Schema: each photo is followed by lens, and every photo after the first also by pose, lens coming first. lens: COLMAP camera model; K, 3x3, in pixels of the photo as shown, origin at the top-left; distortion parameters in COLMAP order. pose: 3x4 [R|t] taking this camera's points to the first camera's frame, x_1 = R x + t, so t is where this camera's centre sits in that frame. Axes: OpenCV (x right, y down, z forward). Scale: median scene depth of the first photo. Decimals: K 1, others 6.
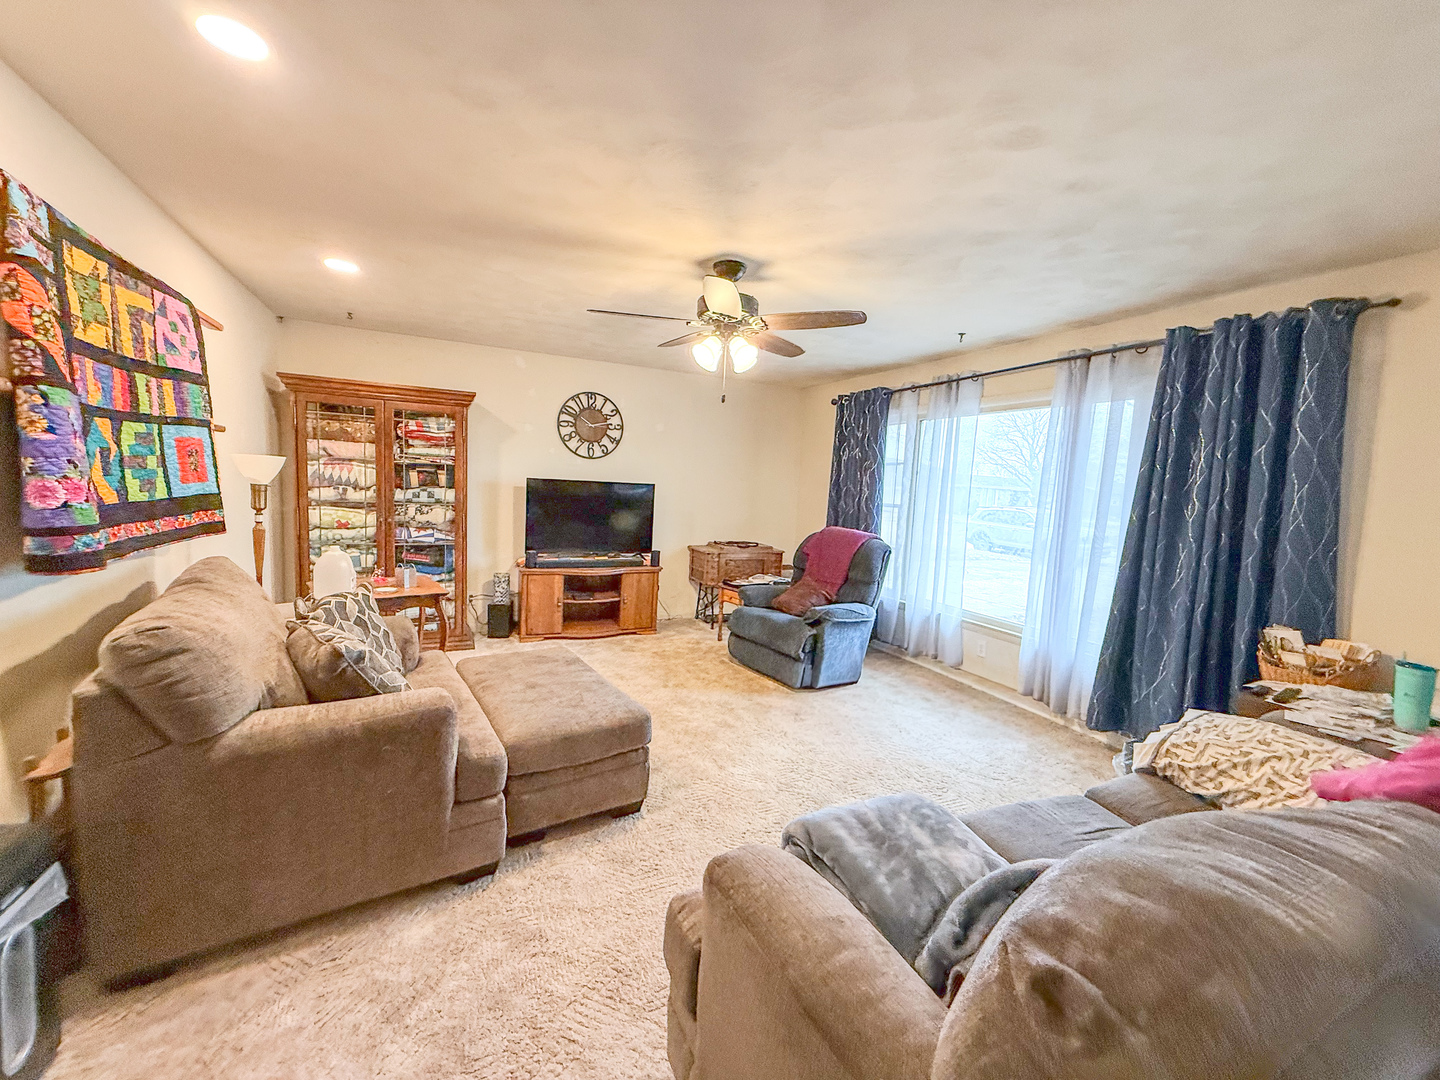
lens RADIAL K [[572.1, 0, 716.9], [0, 572.1, 539.0], [0, 0, 1]] dist [-0.000070, -0.000085]
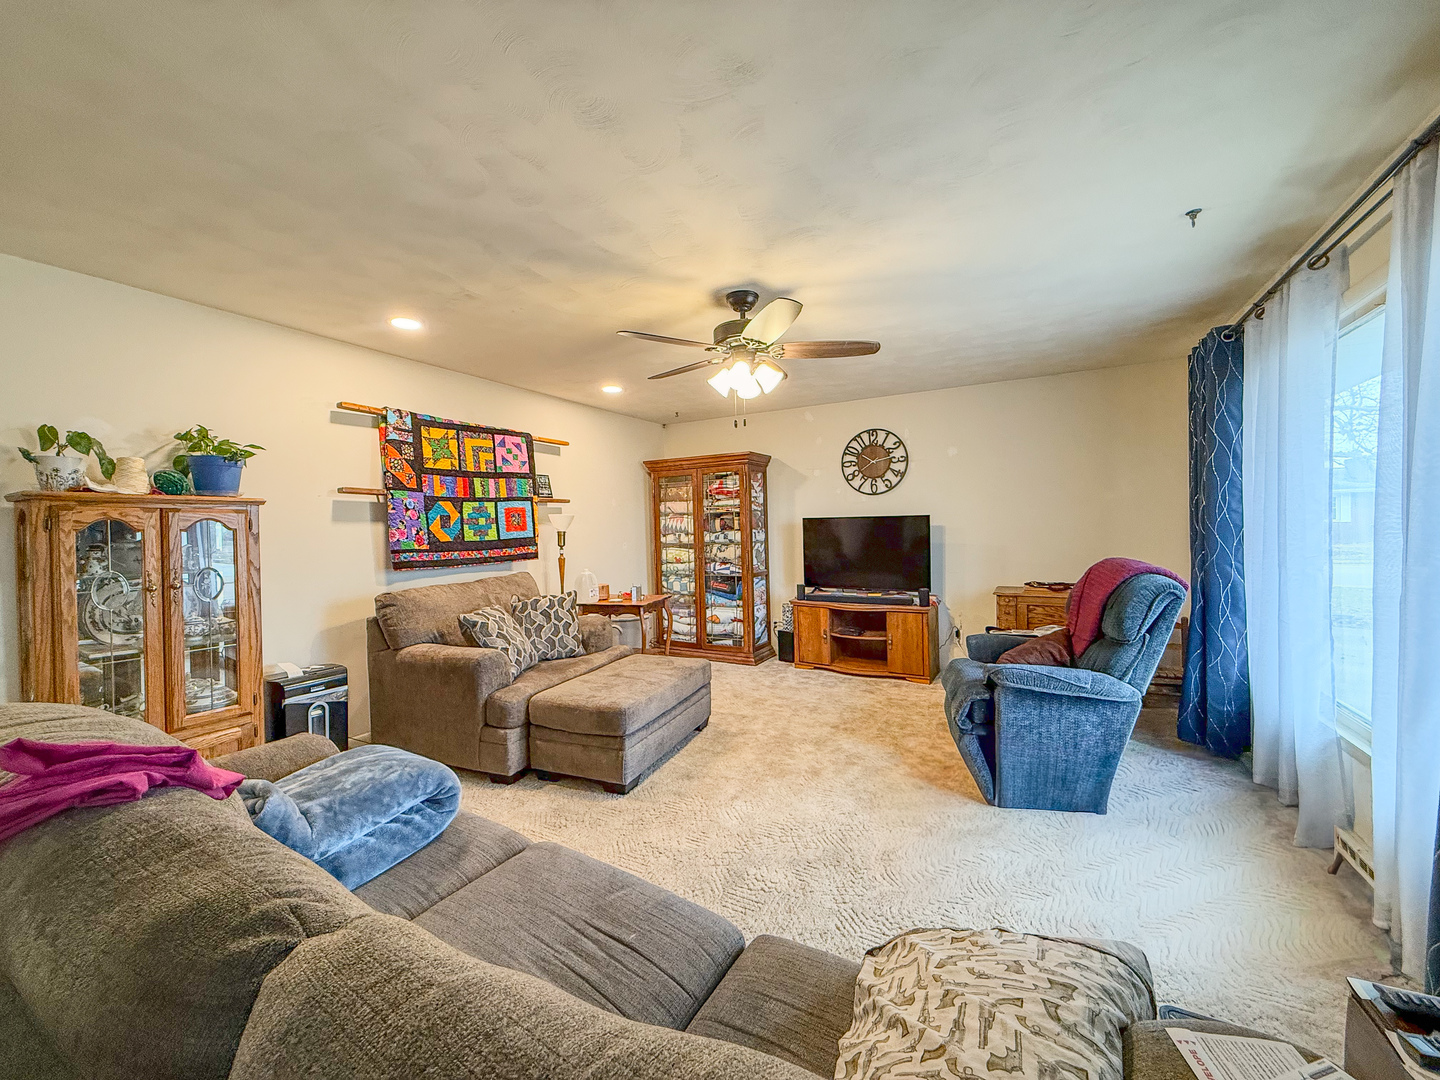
lens RADIAL K [[572.1, 0, 716.9], [0, 572.1, 539.0], [0, 0, 1]] dist [-0.000070, -0.000085]
pose [[0.572828, -0.043872, -0.818500, 0.529298], [-0.031170, 0.996678, -0.075237, 0.024461], [0.819083, 0.068610, 0.569558, 0.260224]]
